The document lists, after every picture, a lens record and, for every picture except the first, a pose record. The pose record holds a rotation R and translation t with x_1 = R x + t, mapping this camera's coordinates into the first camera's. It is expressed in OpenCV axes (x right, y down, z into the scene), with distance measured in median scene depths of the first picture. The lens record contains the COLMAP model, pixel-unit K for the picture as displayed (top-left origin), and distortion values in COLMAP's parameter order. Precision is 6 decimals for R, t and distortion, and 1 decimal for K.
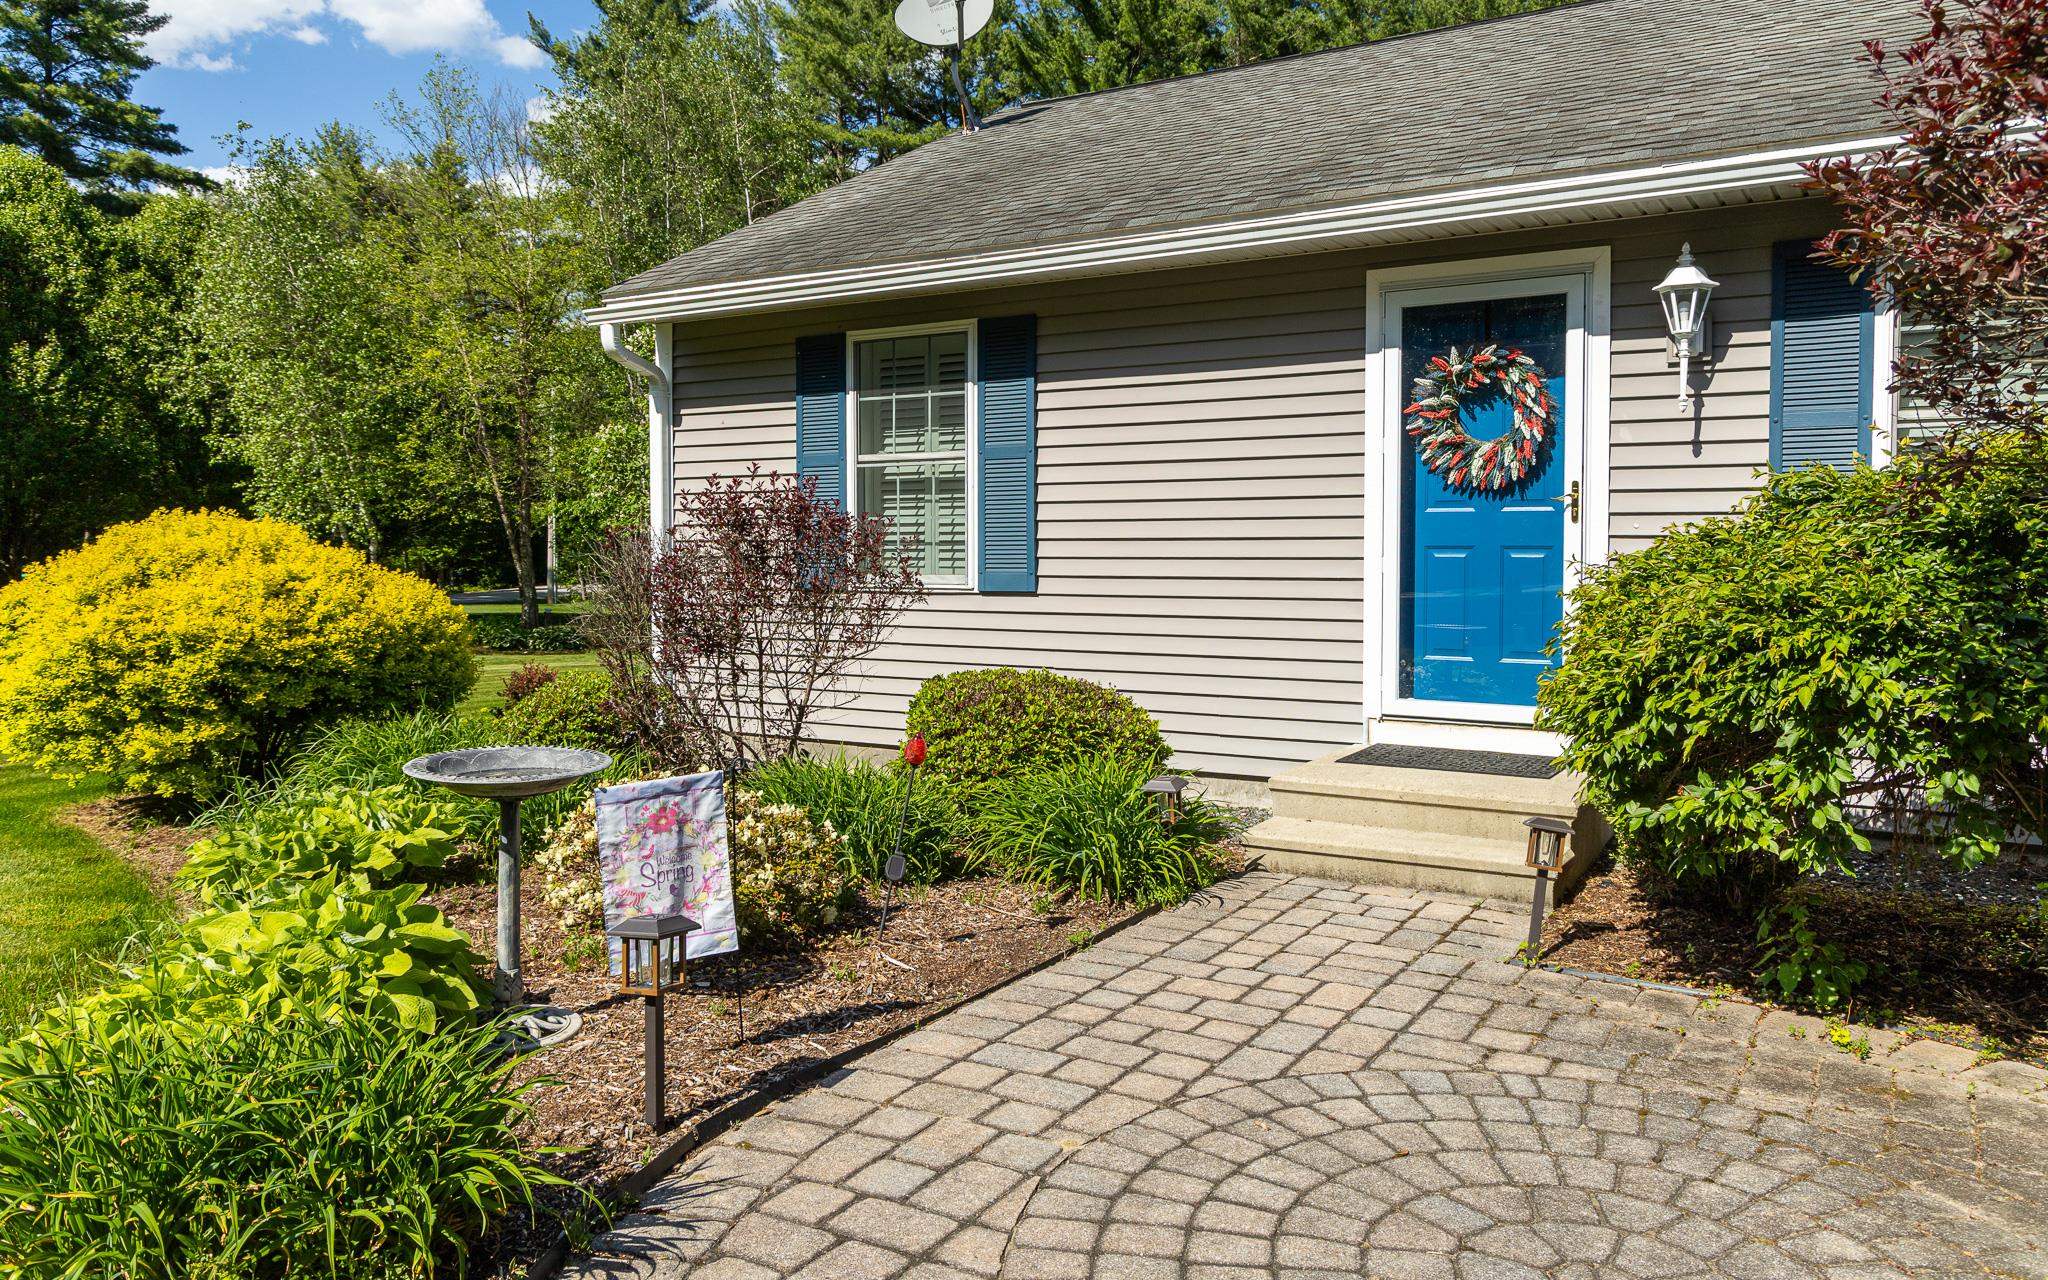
lens RADIAL K [[1389.6, 0, 1024.0], [0, 1389.6, 640.0], [0, 0, 1]] dist [-0.034698, 0.002046]
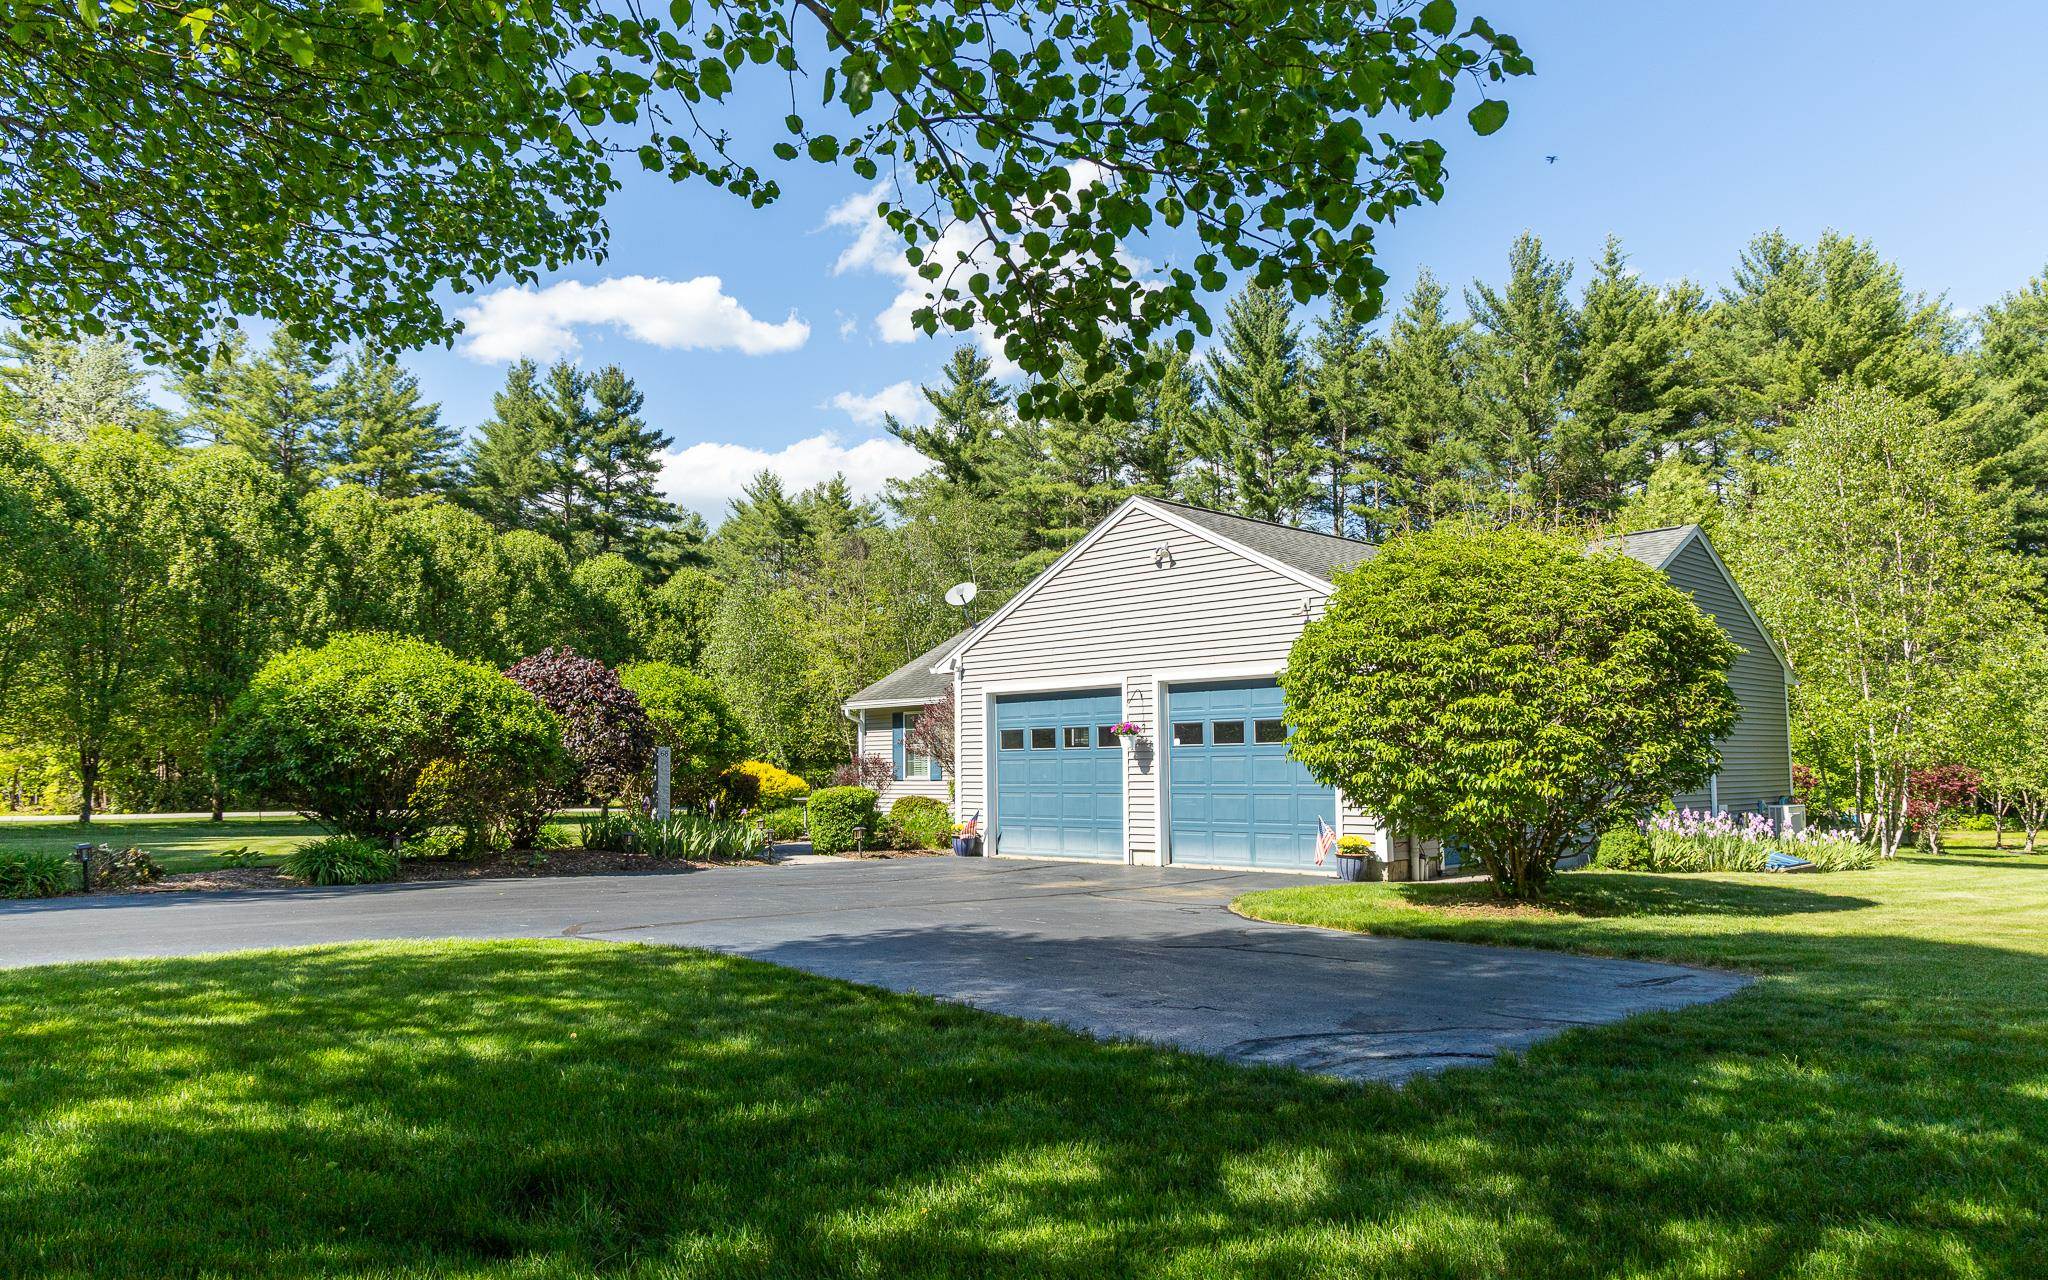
lens RADIAL K [[1389.6, 0, 1024.0], [0, 1389.6, 640.0], [0, 0, 1]] dist [-0.034698, 0.002046]
pose [[0.964612, -0.032513, -0.261660, 0.214441], [-0.007460, 0.988606, -0.150340, 0.027328], [0.263566, 0.146972, 0.953379, -0.463573]]
